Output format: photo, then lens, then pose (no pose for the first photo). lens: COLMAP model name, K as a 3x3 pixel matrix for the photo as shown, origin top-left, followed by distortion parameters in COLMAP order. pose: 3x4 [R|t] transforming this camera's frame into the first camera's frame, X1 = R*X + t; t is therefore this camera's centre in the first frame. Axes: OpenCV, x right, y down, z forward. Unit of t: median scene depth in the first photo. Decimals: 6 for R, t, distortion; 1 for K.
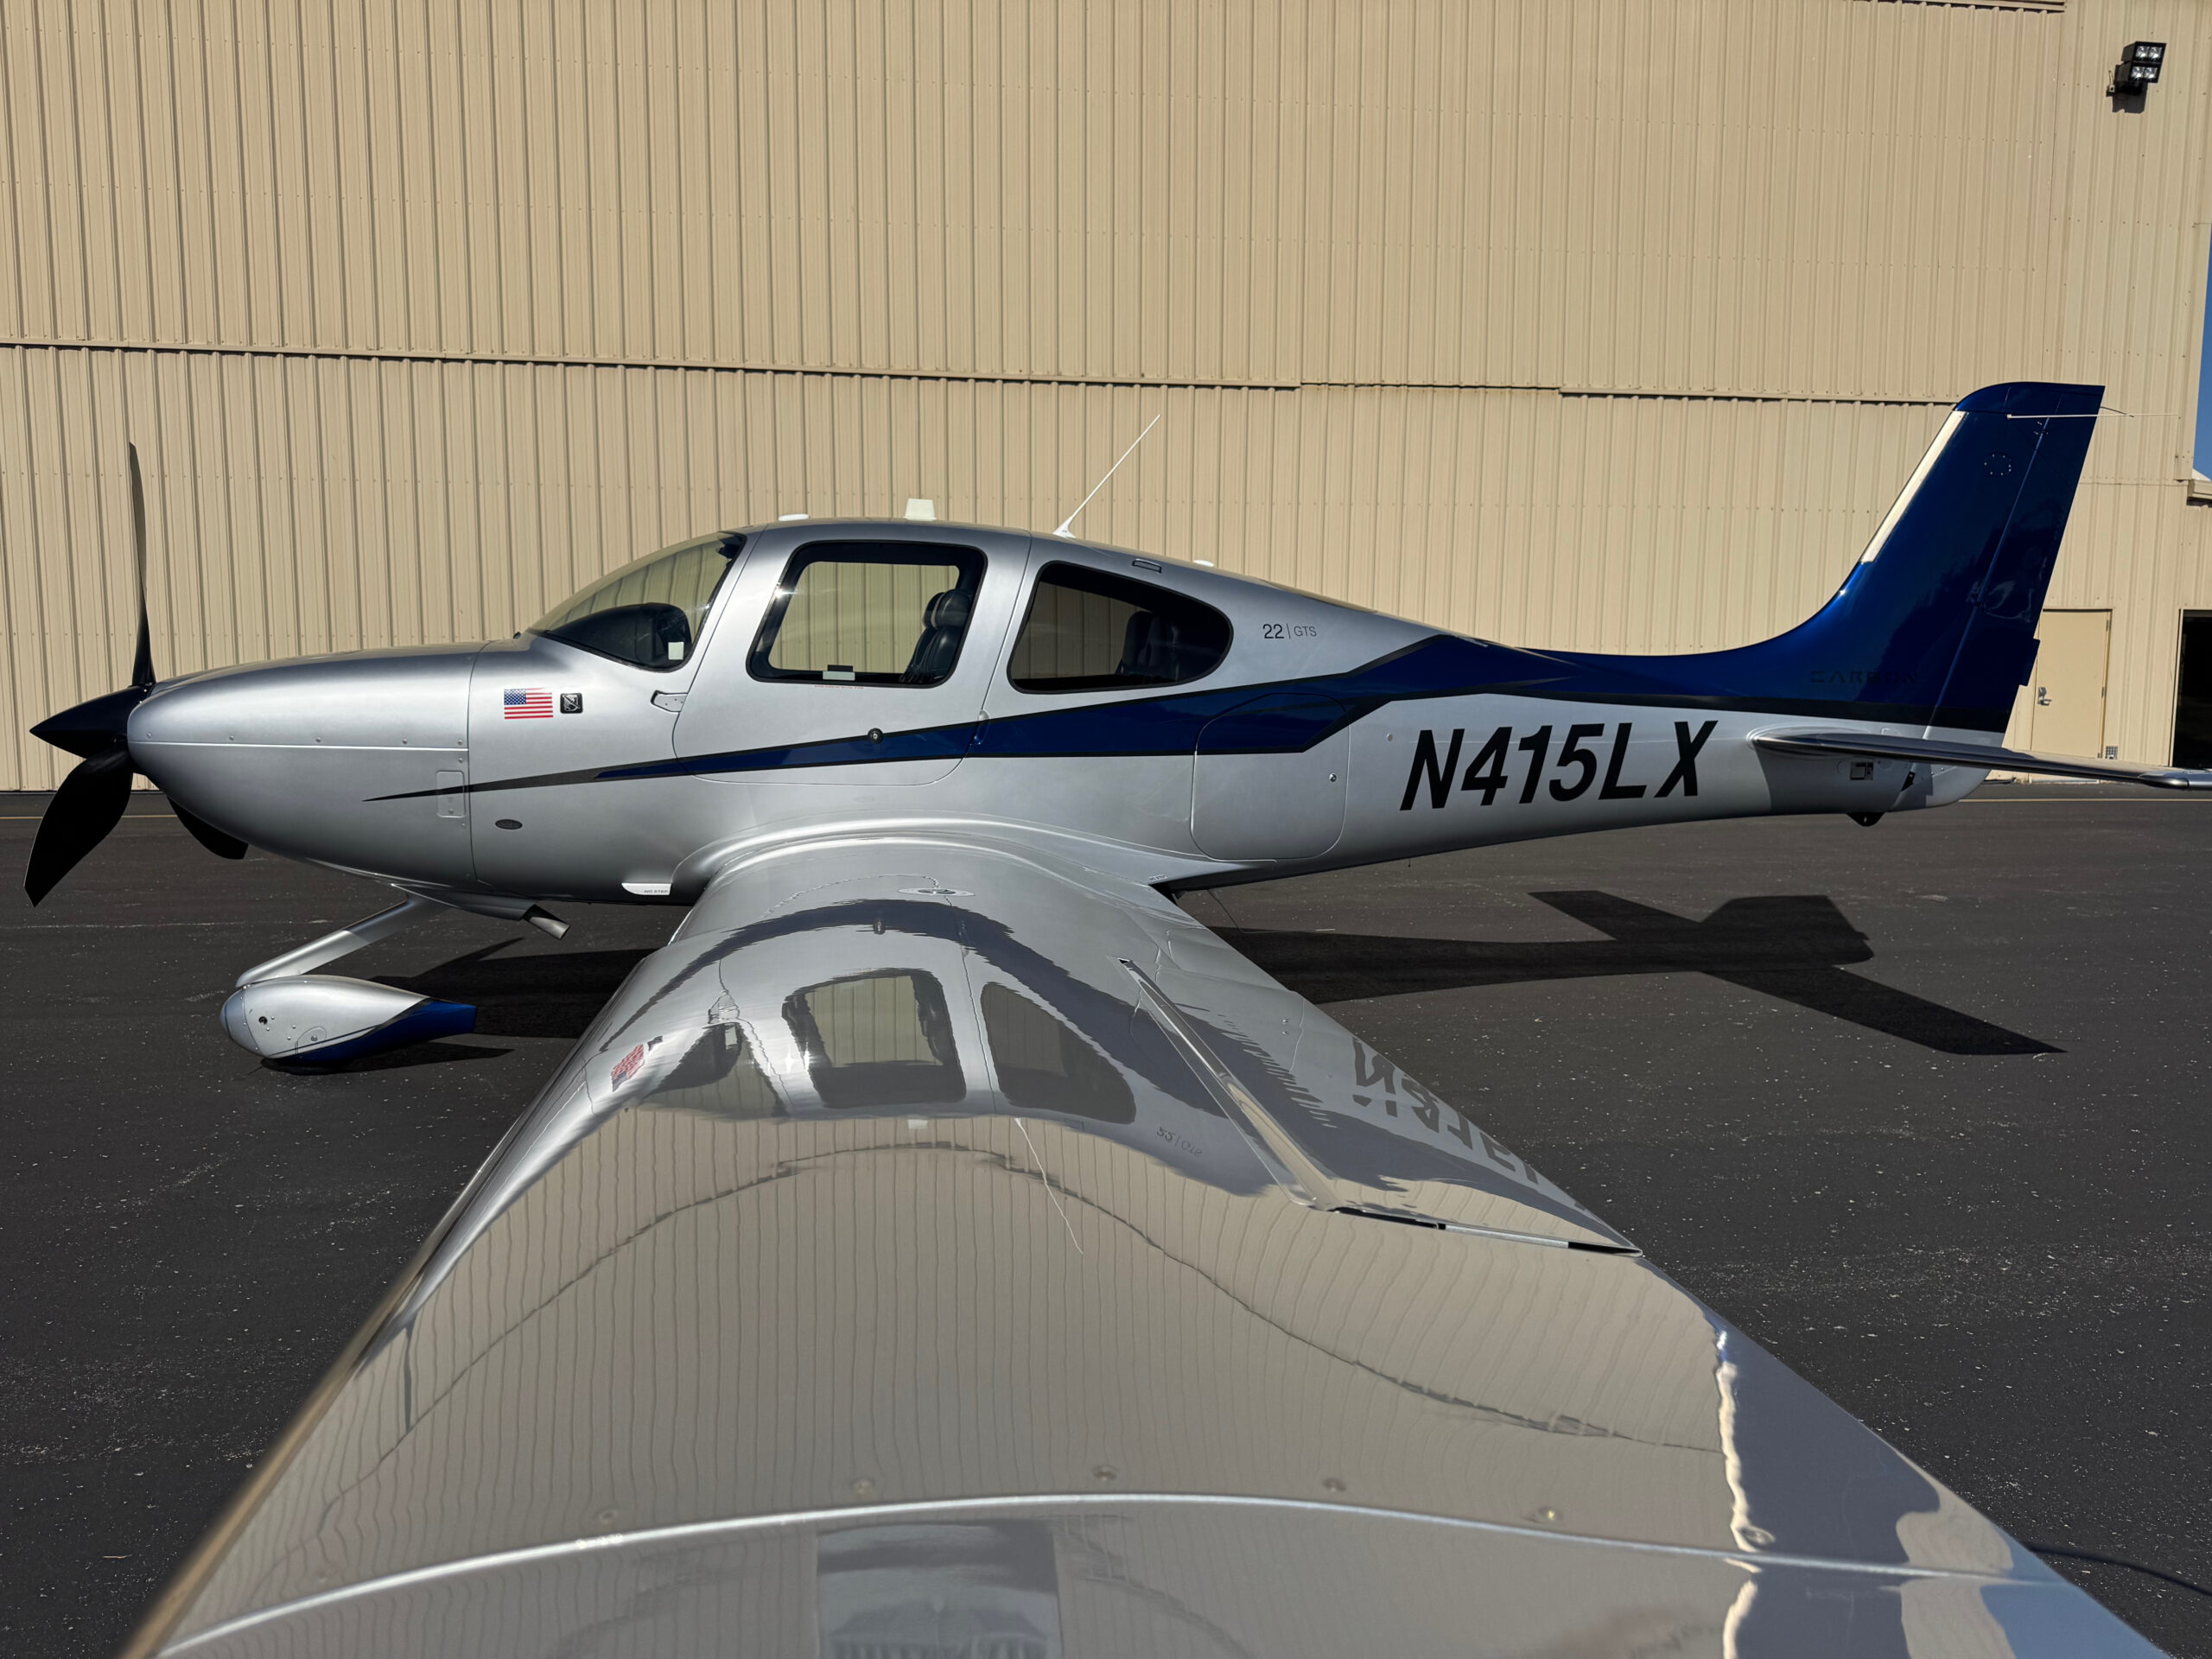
lens RADIAL K [[1742.3, 0, 1106.0], [0, 1742.3, 829.5], [0, 0, 1]] dist [0.033452, -0.036750]
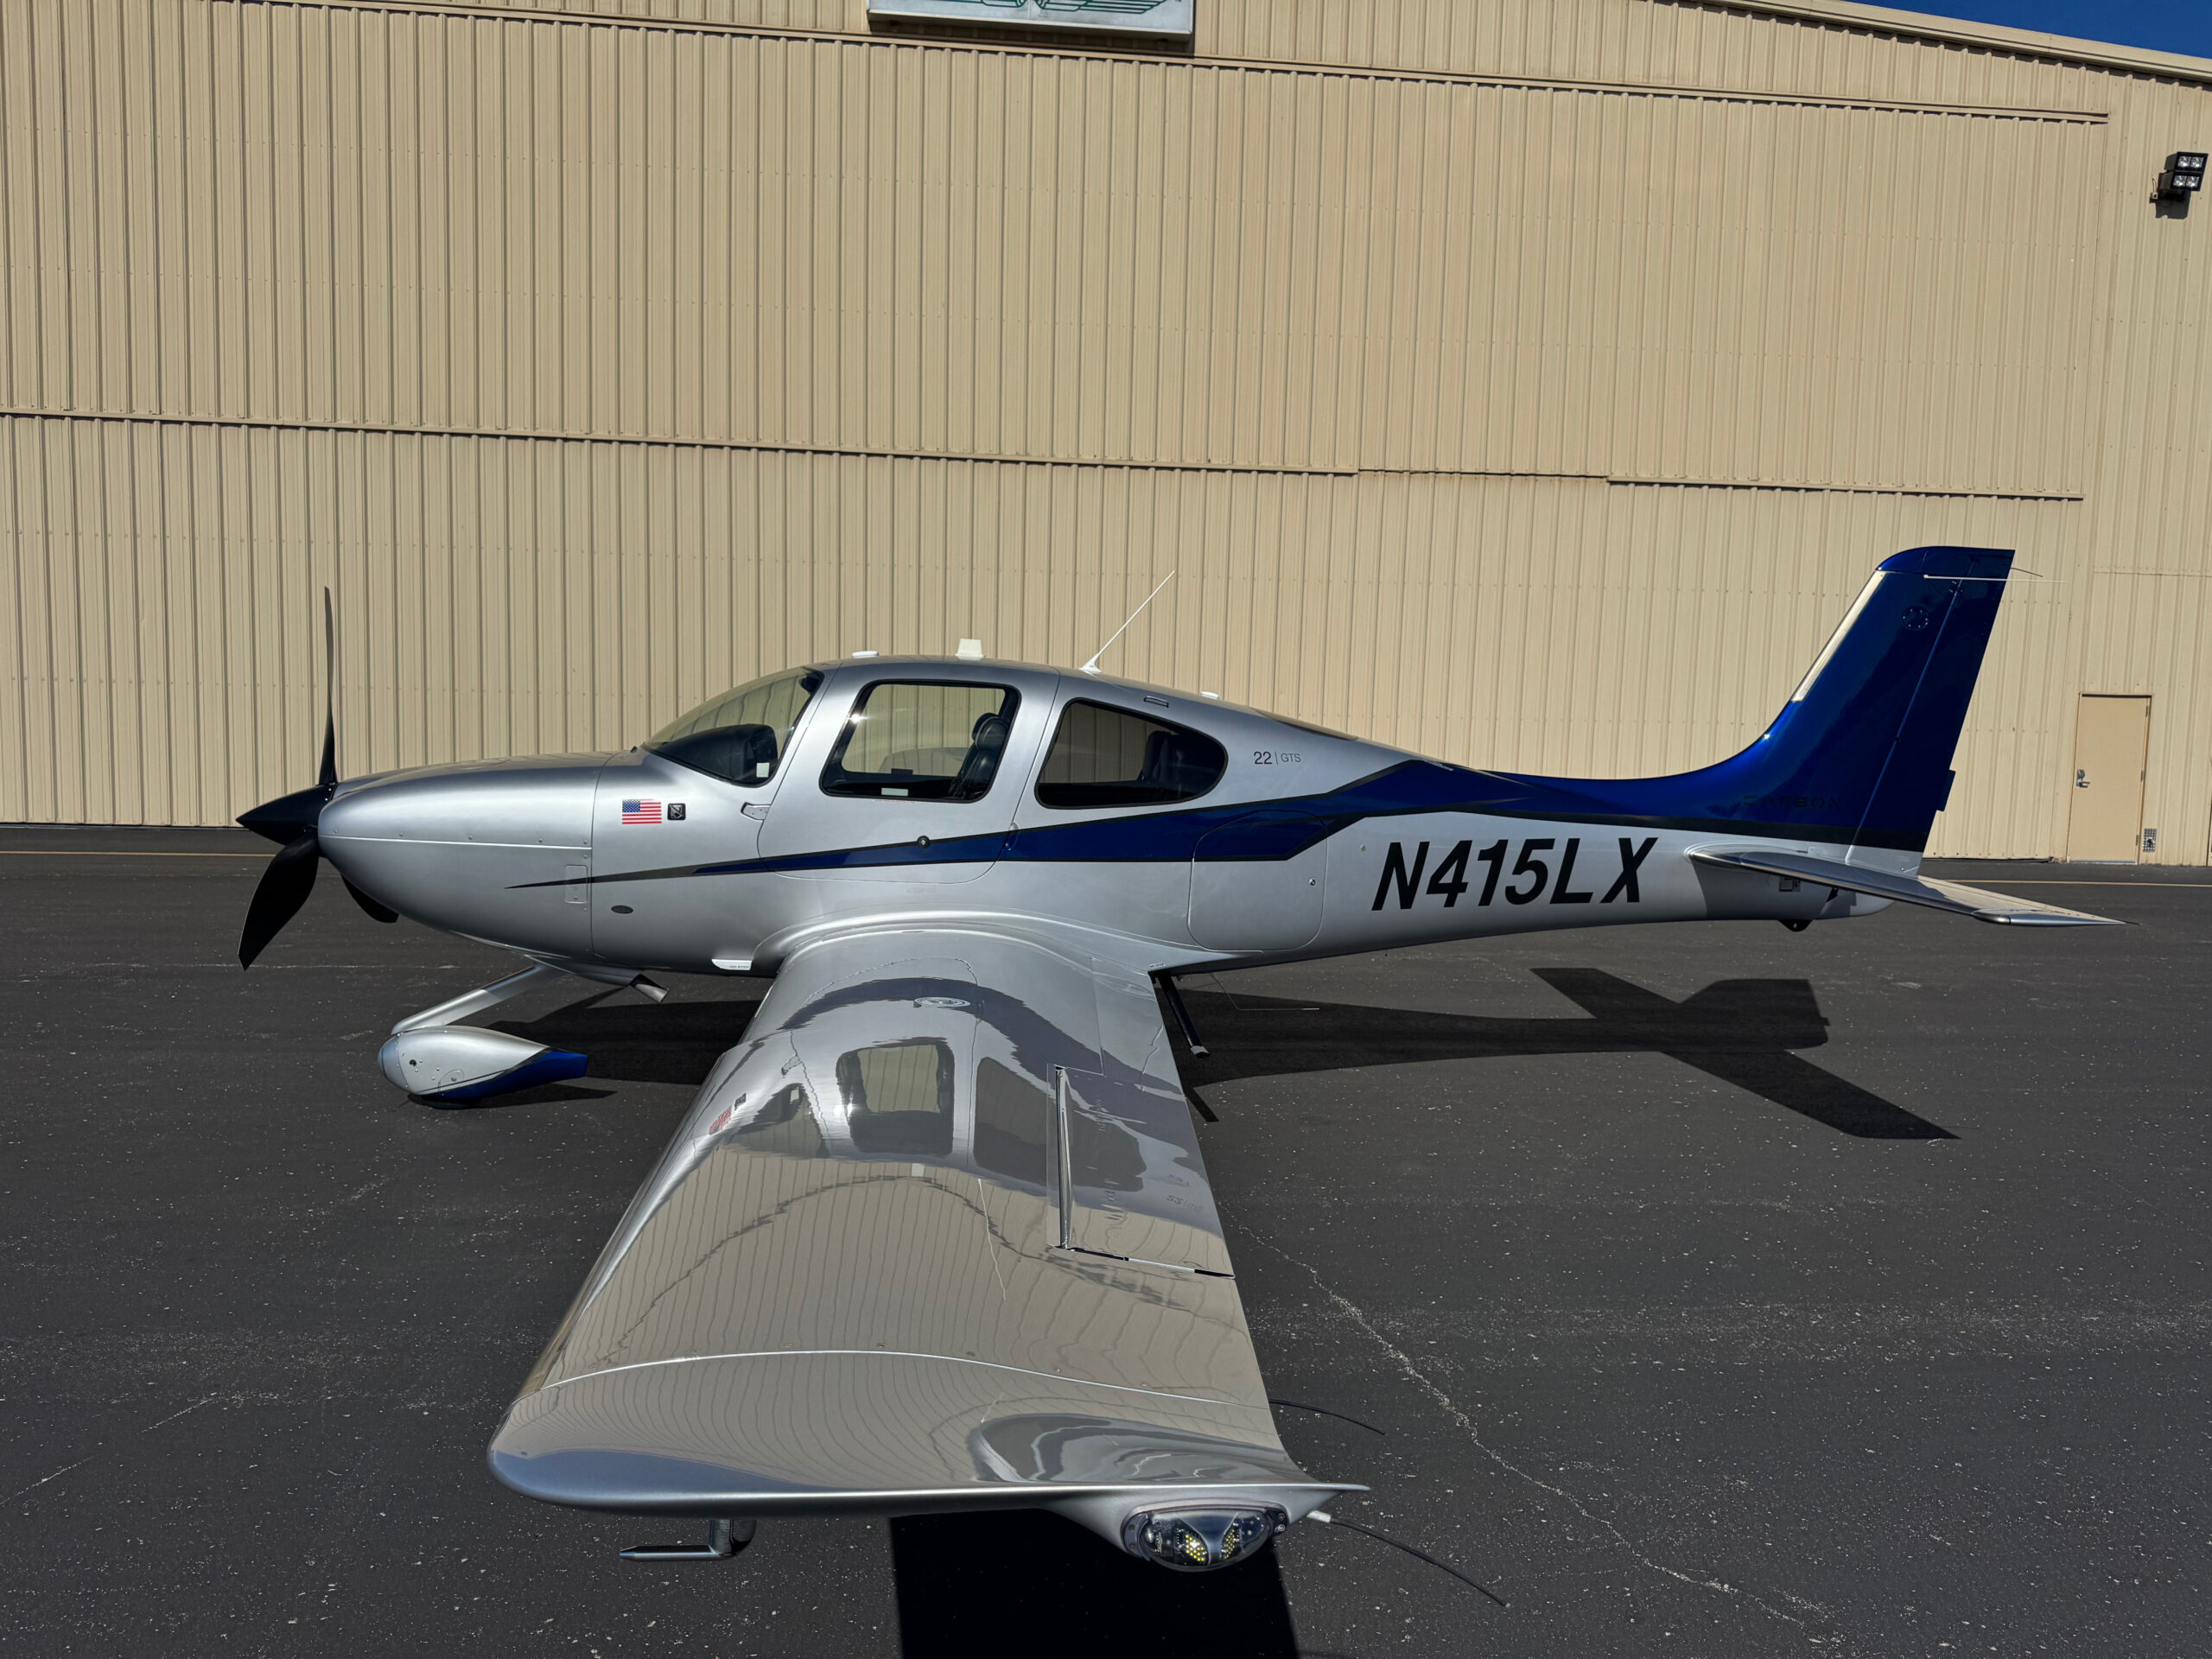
lens RADIAL K [[1744.5, 0, 1112.5], [0, 1744.5, 814.1], [0, 0, 1]] dist [0.073476, -0.102742]
pose [[0.998566, 0.025180, -0.047236, 0.044740], [-0.026425, 0.999315, -0.025914, -0.037197], [0.046551, 0.027126, 0.998548, -0.165044]]
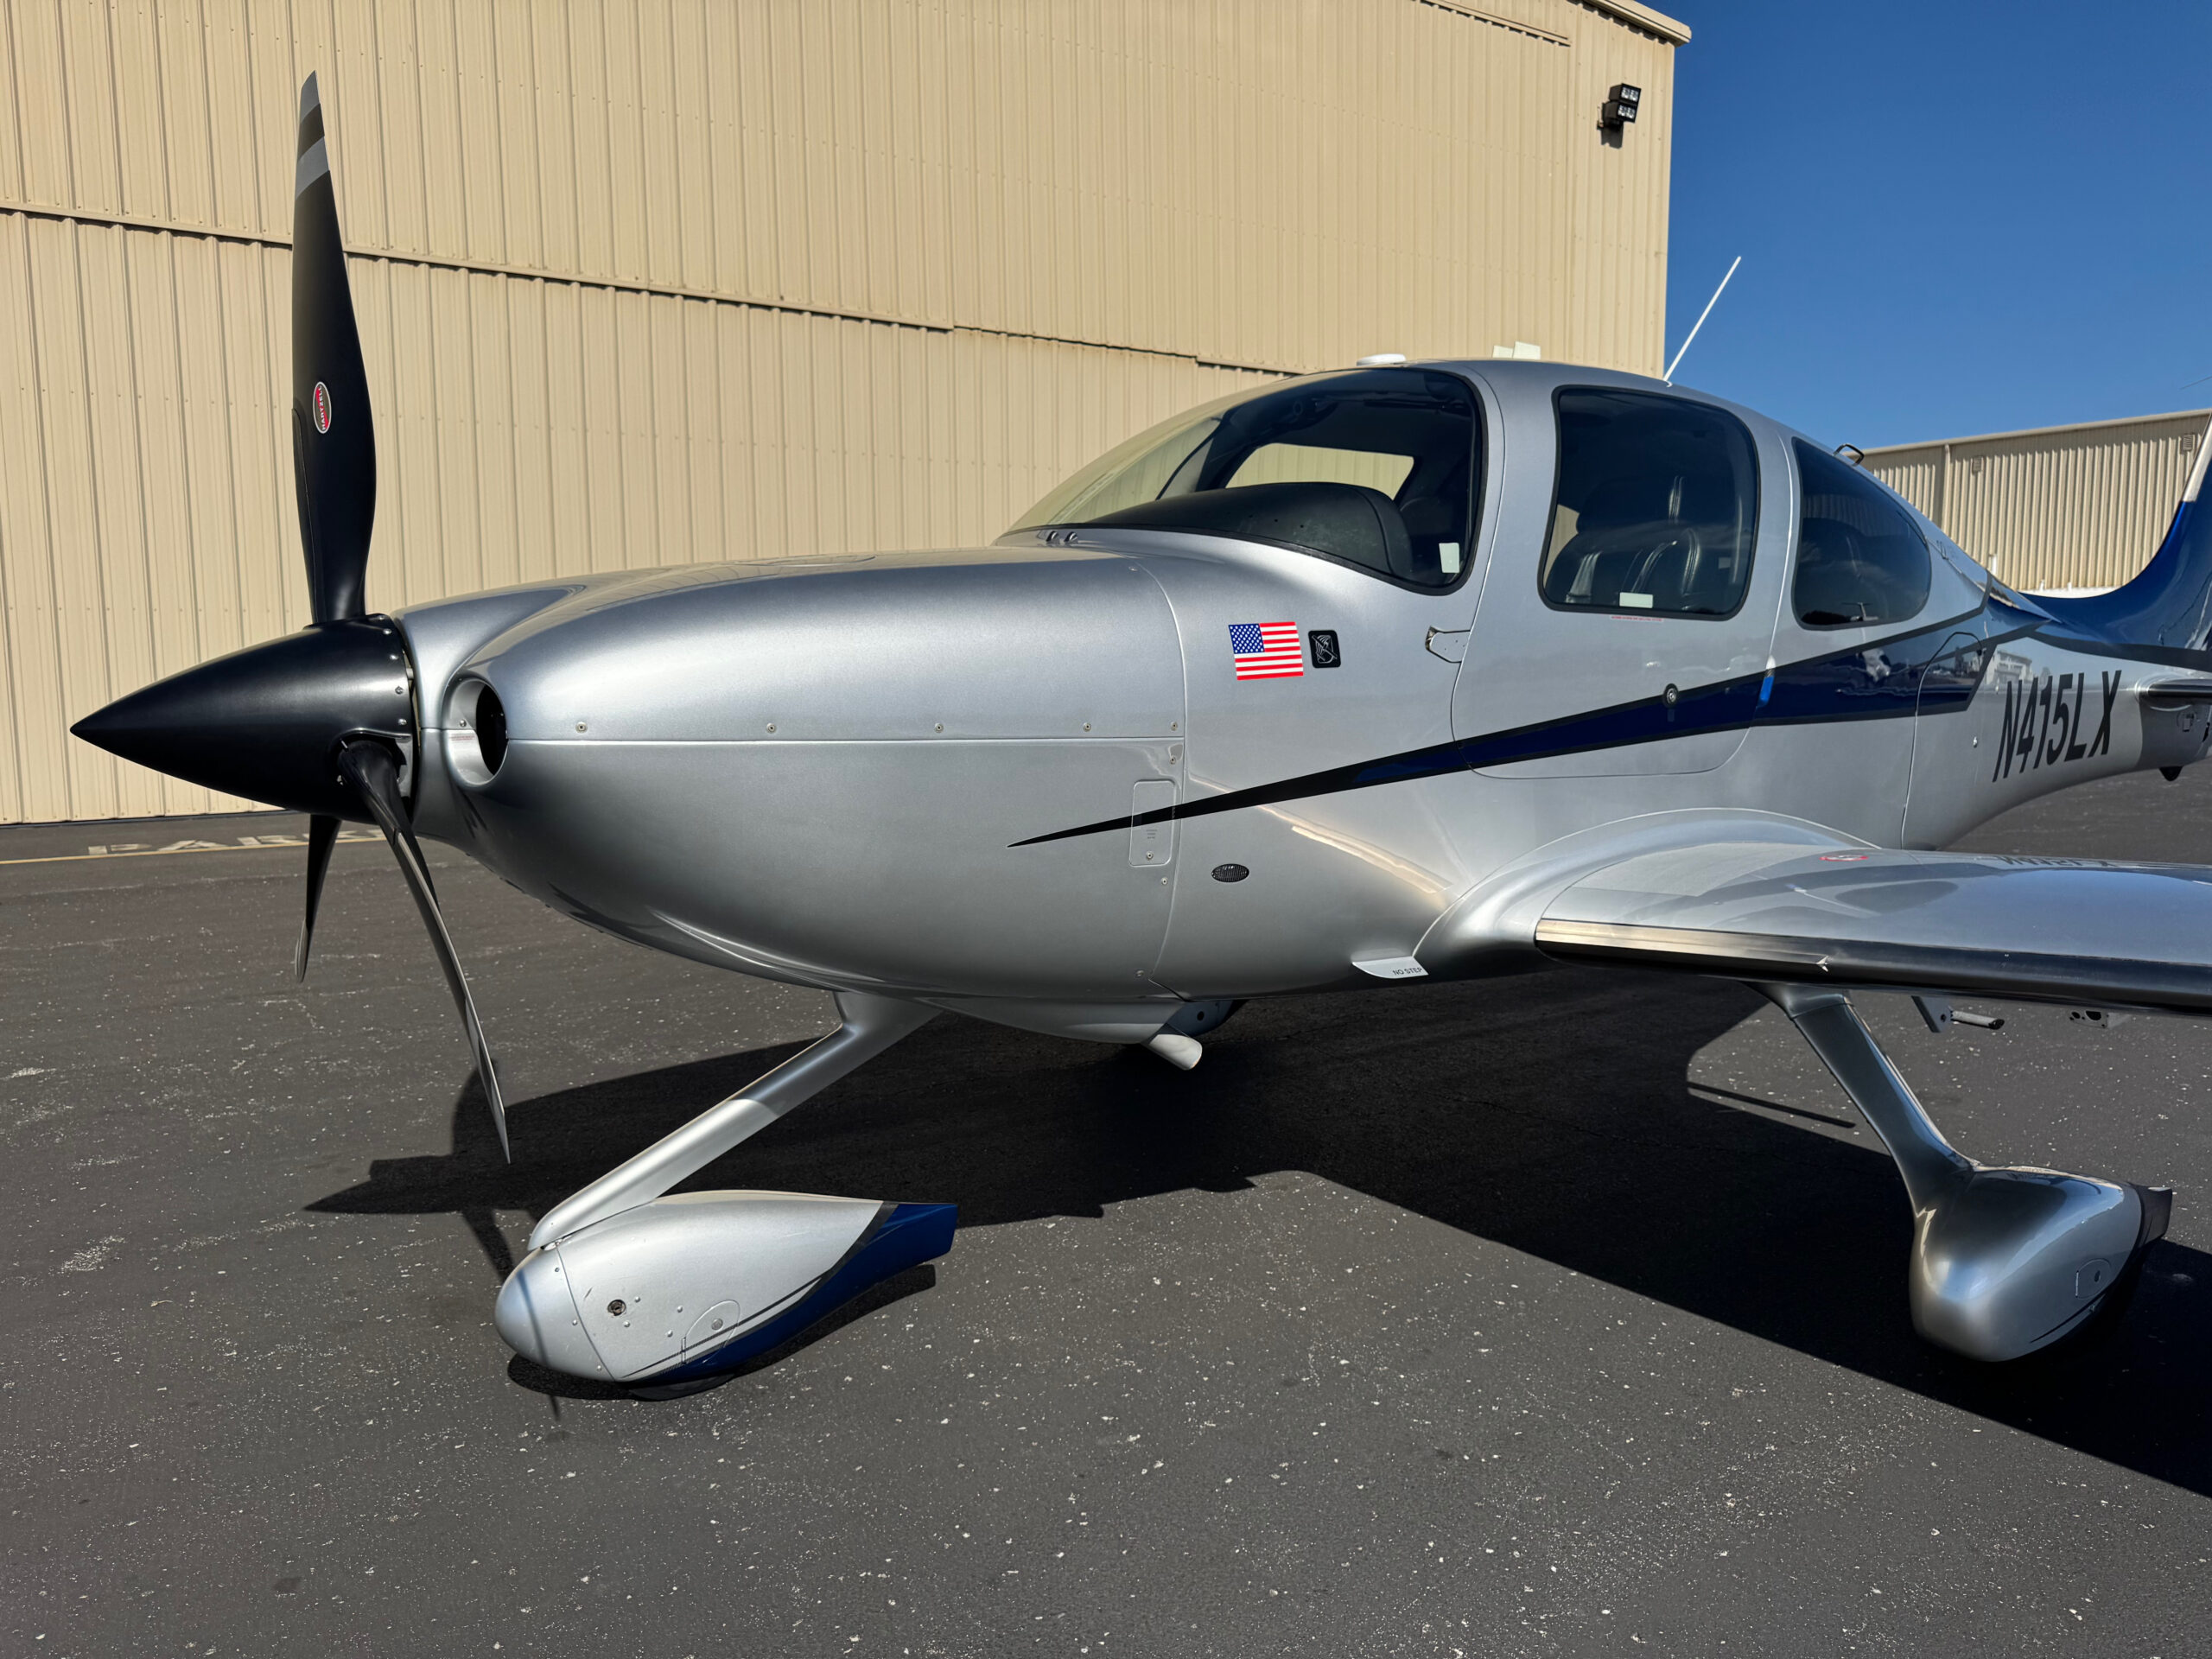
lens RADIAL K [[1649.2, 0, 1214.1], [0, 1649.2, 849.0], [0, 0, 1]] dist [0.181552, -0.385686]
pose [[0.885697, -0.060346, 0.460325, -0.461650], [0.050717, 0.998159, 0.033272, -0.022111], [-0.461485, -0.006123, 0.887127, 0.432615]]
